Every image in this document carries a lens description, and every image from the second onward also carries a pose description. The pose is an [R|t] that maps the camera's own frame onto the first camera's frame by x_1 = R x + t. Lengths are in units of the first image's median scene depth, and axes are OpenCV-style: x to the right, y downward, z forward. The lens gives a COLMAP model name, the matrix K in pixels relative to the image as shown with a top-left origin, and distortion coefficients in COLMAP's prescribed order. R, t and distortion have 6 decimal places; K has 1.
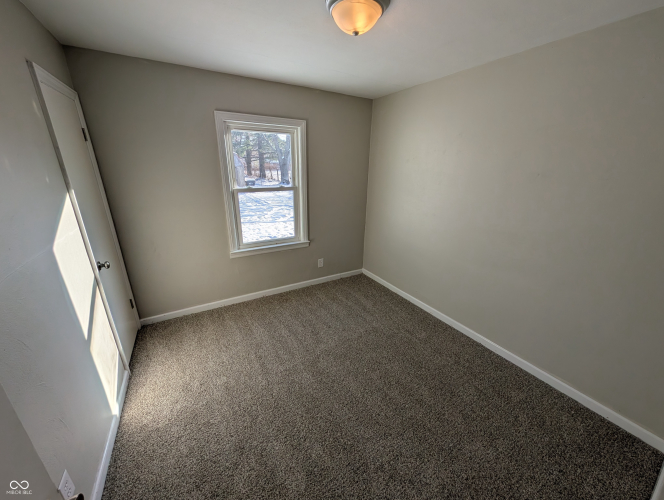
lens RADIAL K [[251.3, 0, 332.0], [0, 251.3, 250.0], [0, 0, 1]] dist [0.000959, 0.000163]
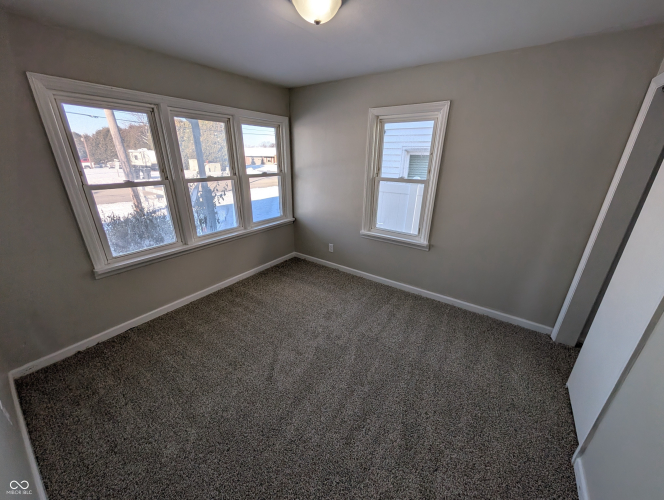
lens RADIAL K [[259.9, 0, 332.0], [0, 259.9, 250.0], [0, 0, 1]] dist [0.001671, 0.000166]
pose [[0.414760, 0.327391, -0.848993, 0.572635], [-0.292077, 0.931558, 0.216542, -0.126151], [0.861780, 0.158159, 0.481997, 0.309115]]
